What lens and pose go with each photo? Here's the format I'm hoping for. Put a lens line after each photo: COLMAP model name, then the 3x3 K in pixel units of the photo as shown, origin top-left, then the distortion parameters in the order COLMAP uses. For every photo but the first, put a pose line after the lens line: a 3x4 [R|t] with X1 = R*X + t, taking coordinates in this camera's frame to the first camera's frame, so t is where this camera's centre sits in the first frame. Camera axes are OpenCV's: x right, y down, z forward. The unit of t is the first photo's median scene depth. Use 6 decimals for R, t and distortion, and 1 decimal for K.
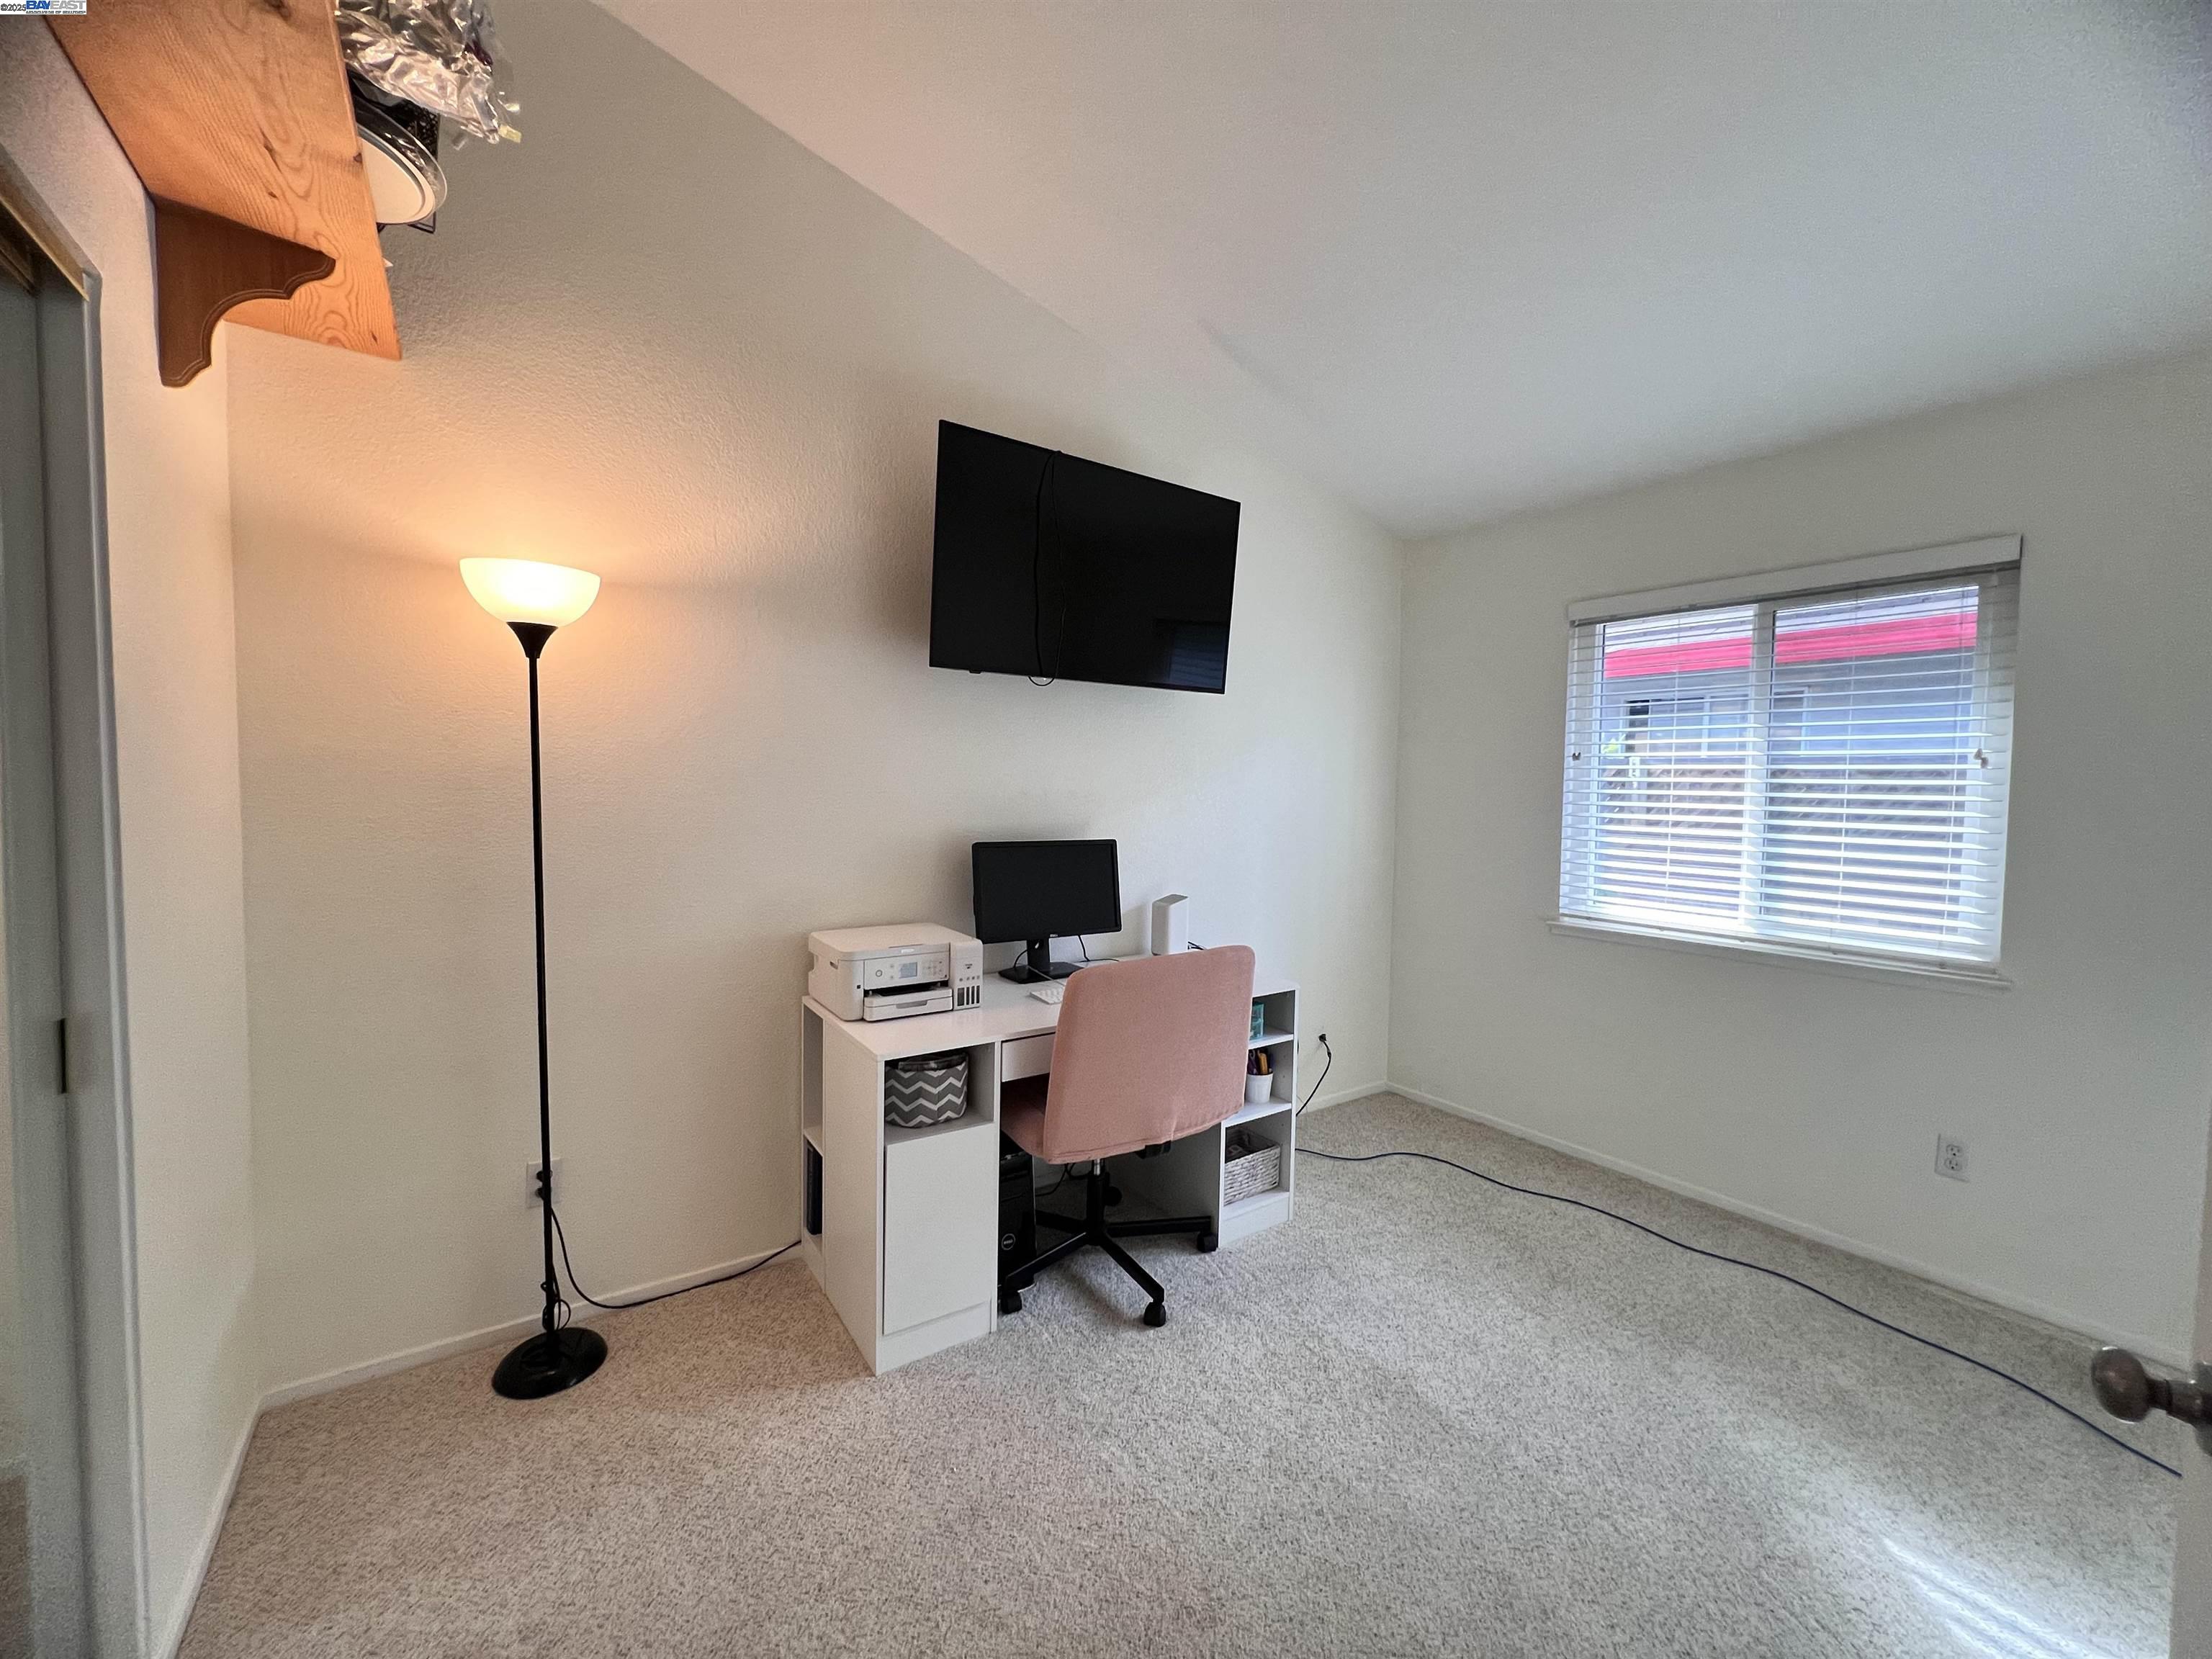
lens RADIAL K [[889.3, 0, 1103.8], [0, 889.3, 827.8], [0, 0, 1]] dist [0.000962, 0.000097]
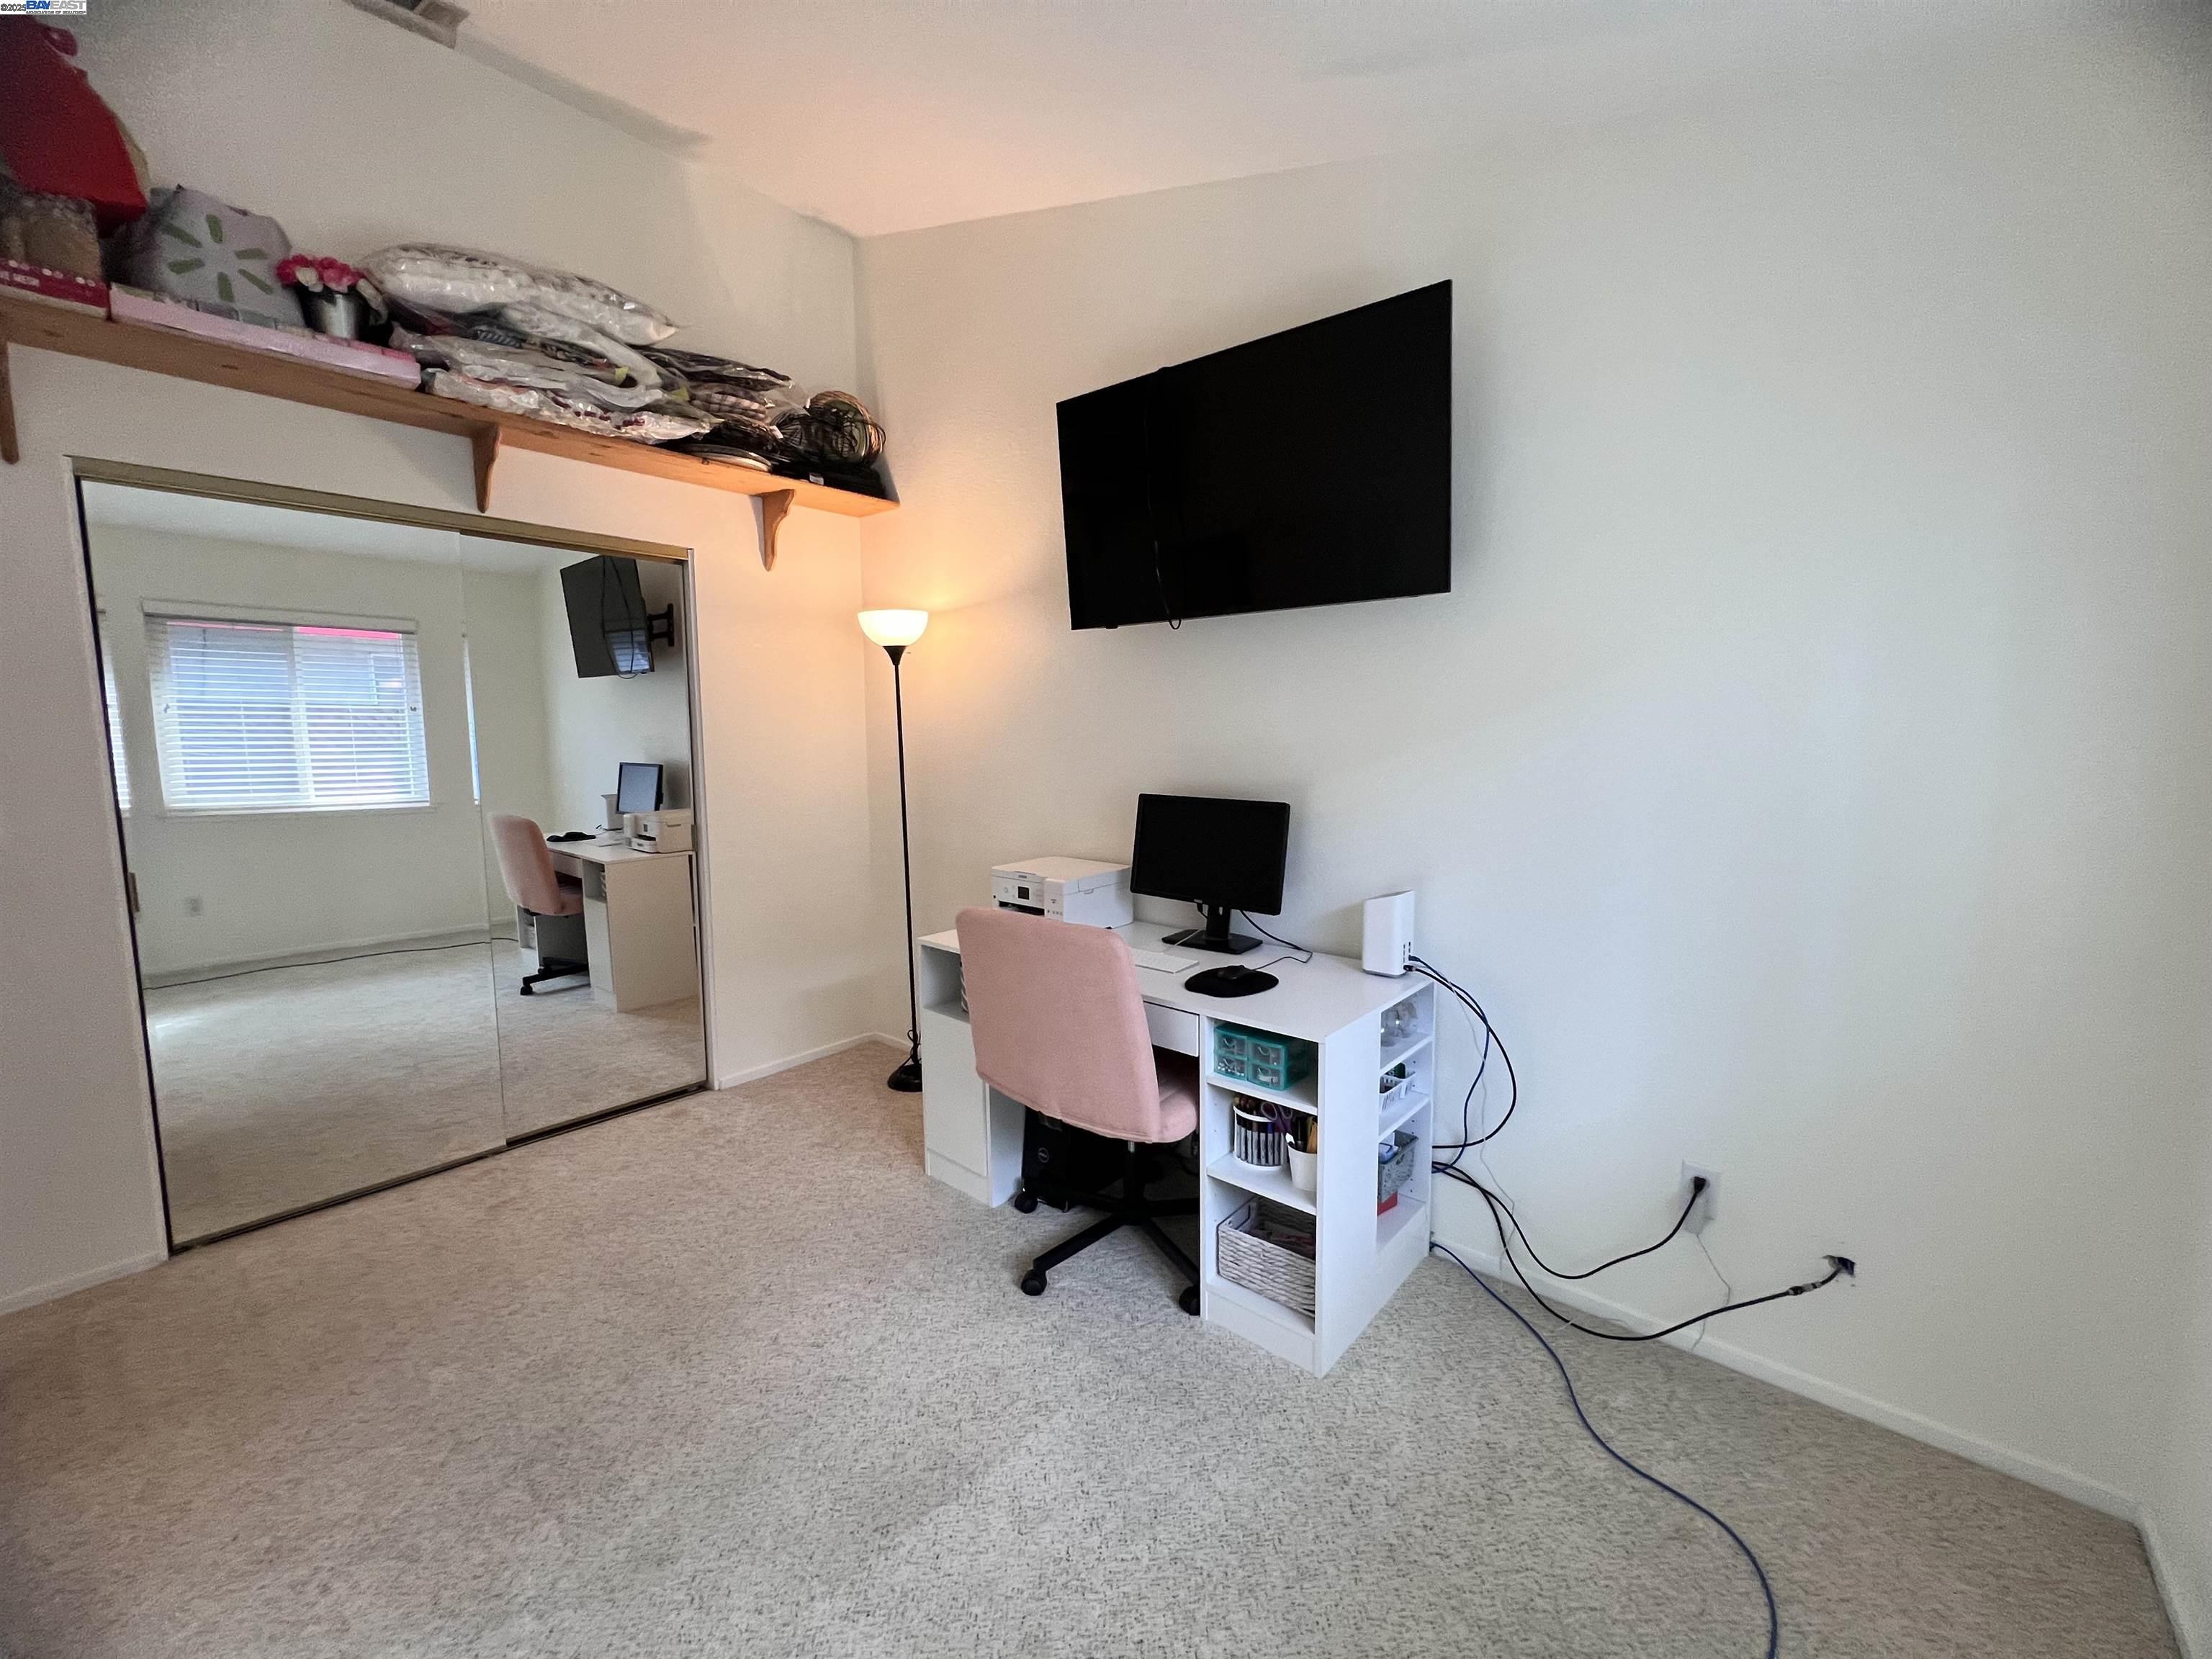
lens RADIAL K [[891.7, 0, 1106.0], [0, 891.7, 829.5], [0, 0, 1]] dist [0.000522, 0.000105]
pose [[0.250104, 0.086916, -0.964310, 0.845438], [-0.045194, 0.995925, 0.078044, -0.020746], [0.967164, 0.024062, 0.253013, 0.712880]]
